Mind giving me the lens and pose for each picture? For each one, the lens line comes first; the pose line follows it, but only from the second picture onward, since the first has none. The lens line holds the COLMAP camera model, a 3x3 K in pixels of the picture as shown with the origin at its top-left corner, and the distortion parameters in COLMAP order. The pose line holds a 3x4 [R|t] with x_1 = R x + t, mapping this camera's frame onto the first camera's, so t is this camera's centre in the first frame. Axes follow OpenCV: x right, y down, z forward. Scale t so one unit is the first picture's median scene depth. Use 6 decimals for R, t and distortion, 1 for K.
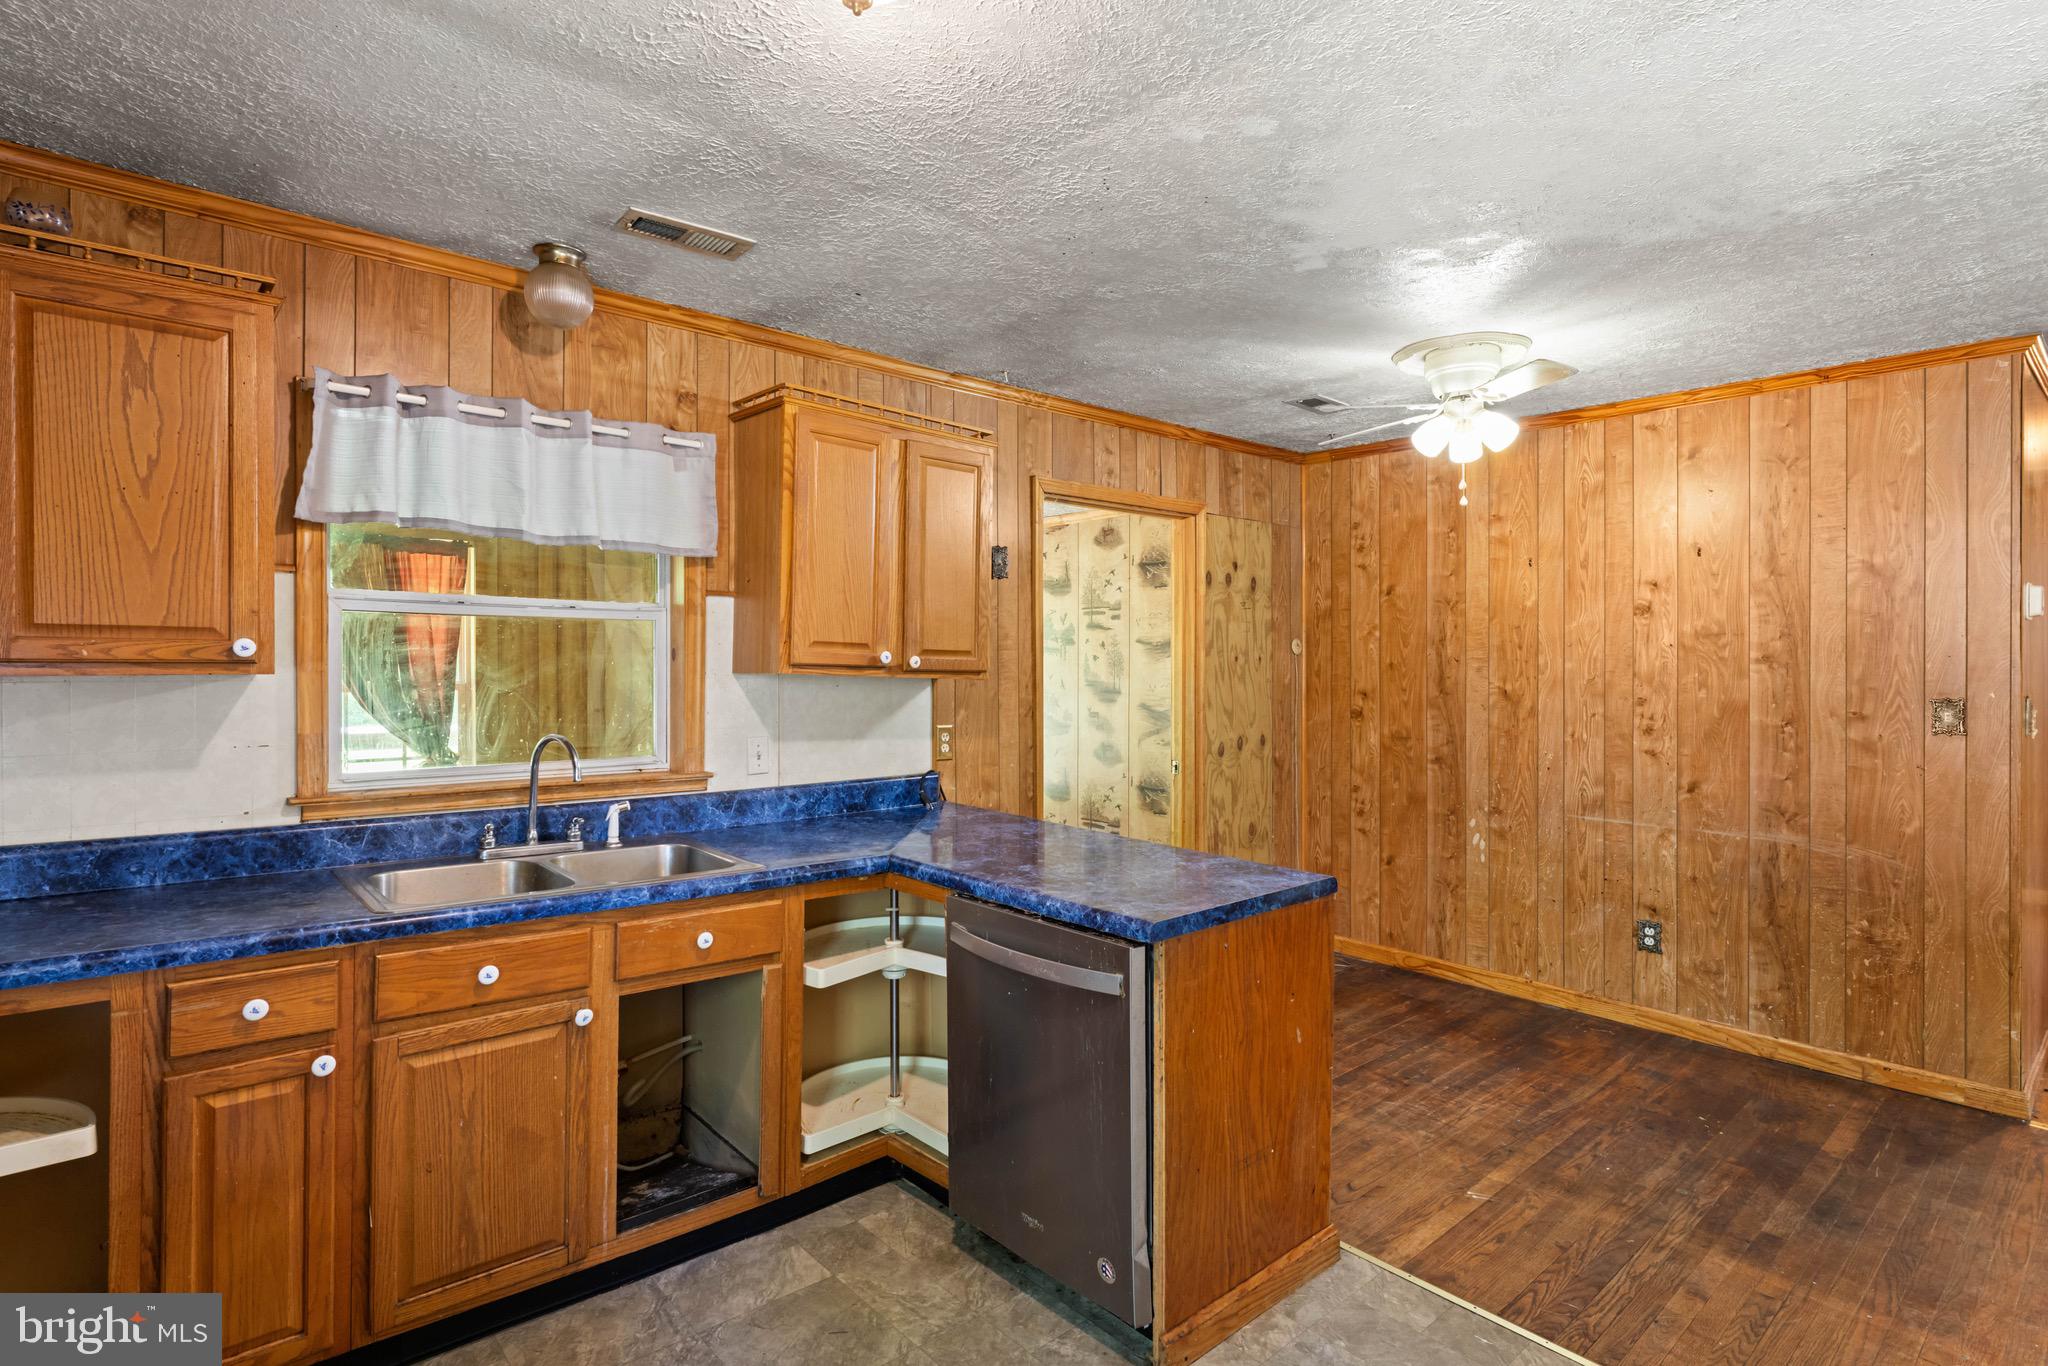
lens RADIAL K [[1015.5, 0, 1008.9], [0, 1015.5, 670.7], [0, 0, 1]] dist [-0.002679, -0.000905]
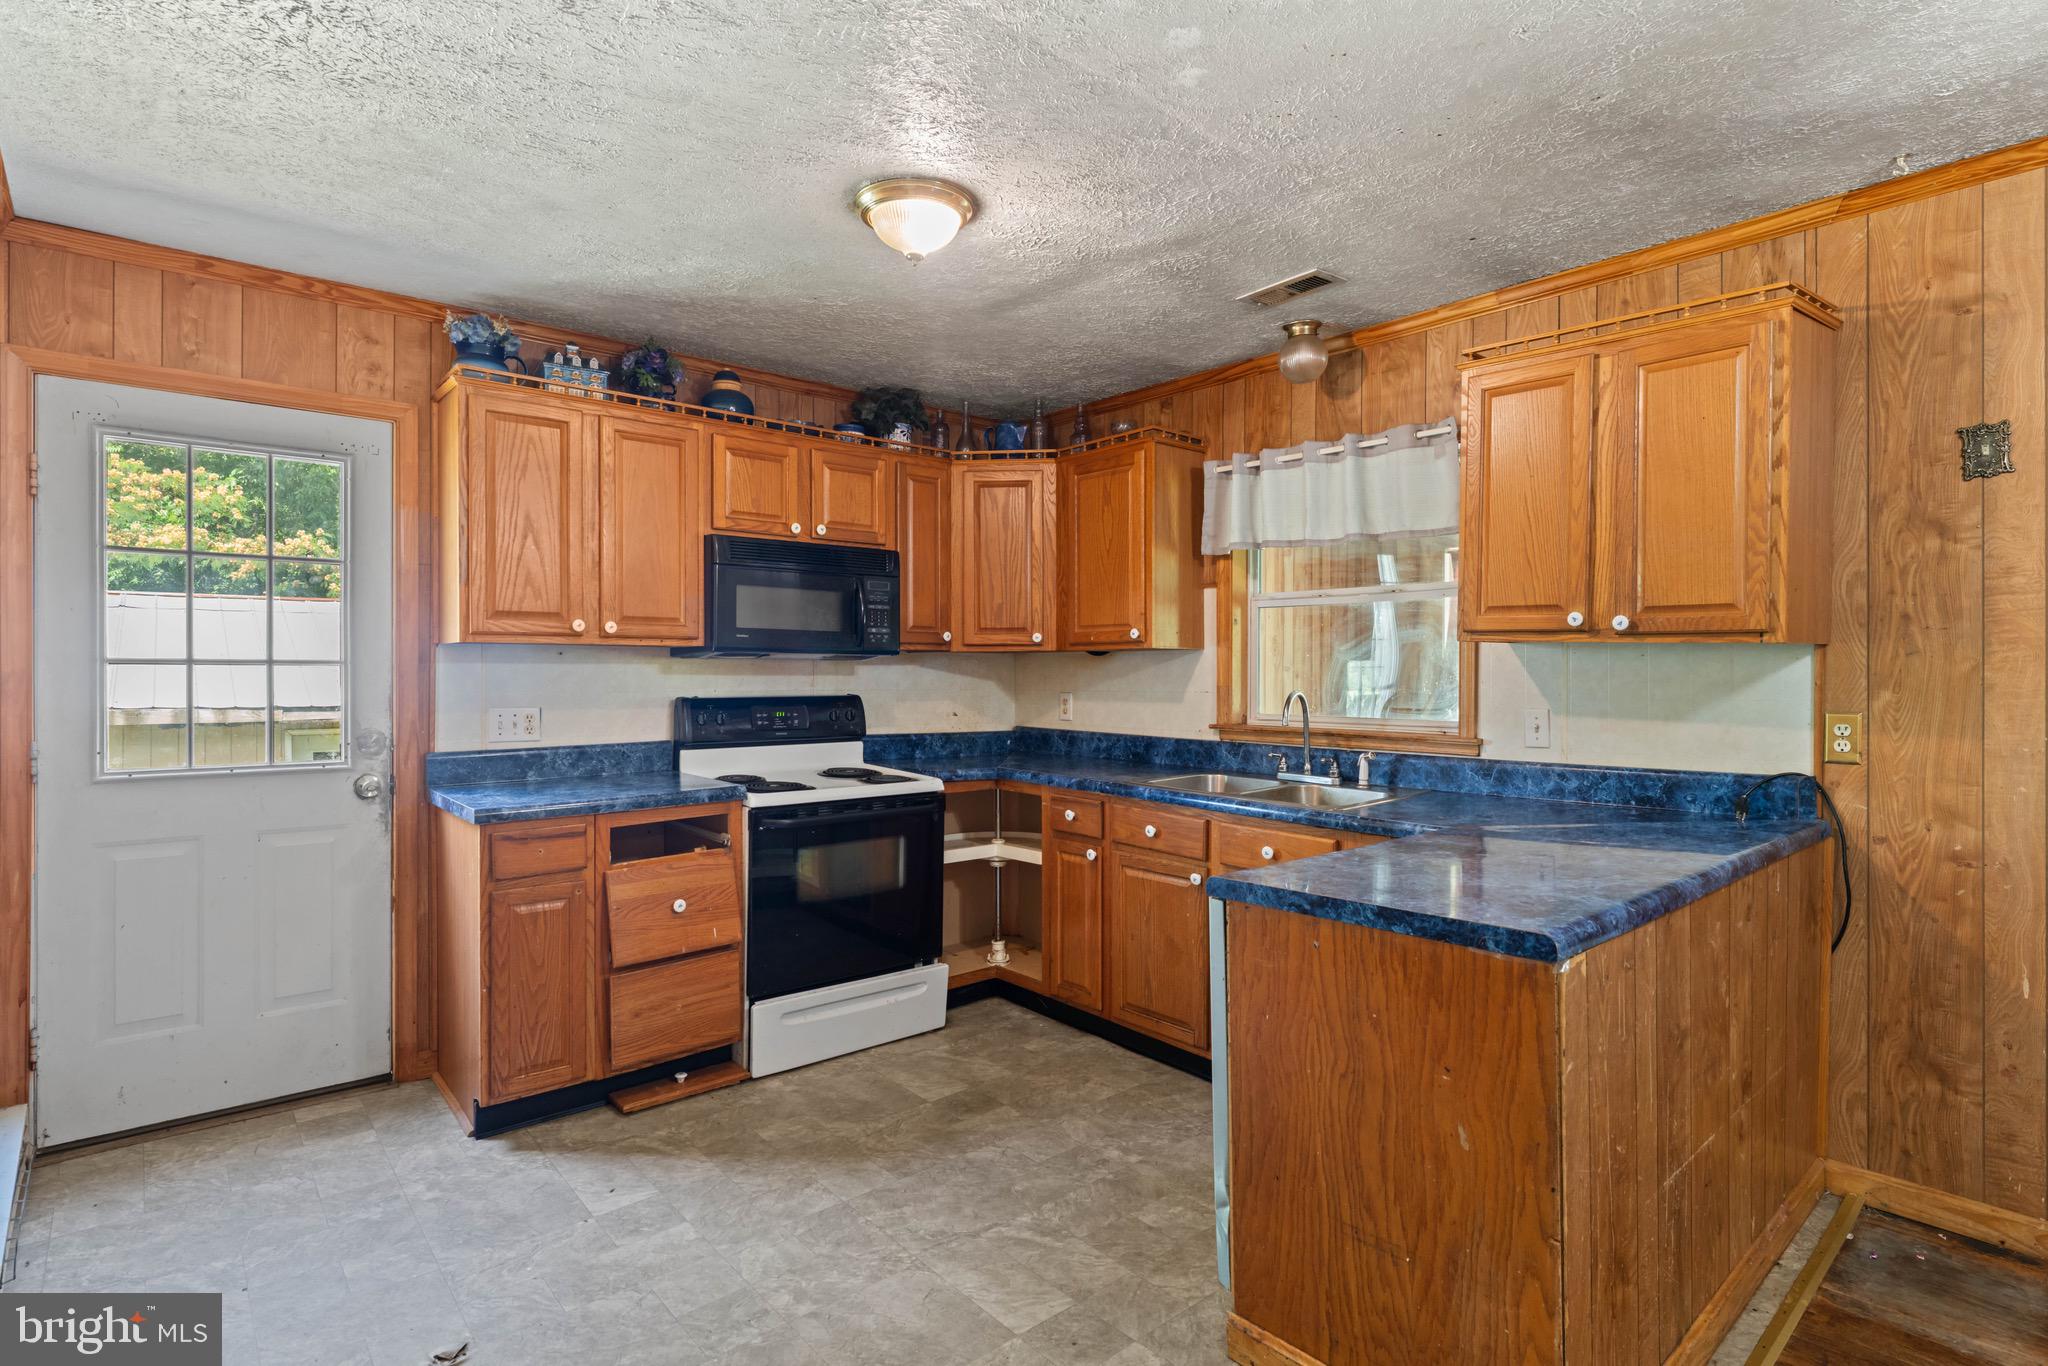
lens RADIAL K [[1015.5, 0, 1008.9], [0, 1015.5, 670.7], [0, 0, 1]] dist [-0.002679, -0.000905]
pose [[0.000657, -0.001457, -0.999999, 0.777419], [-0.001377, 0.999998, -0.001458, 0.034195], [0.999999, 0.001378, 0.000655, 0.548753]]
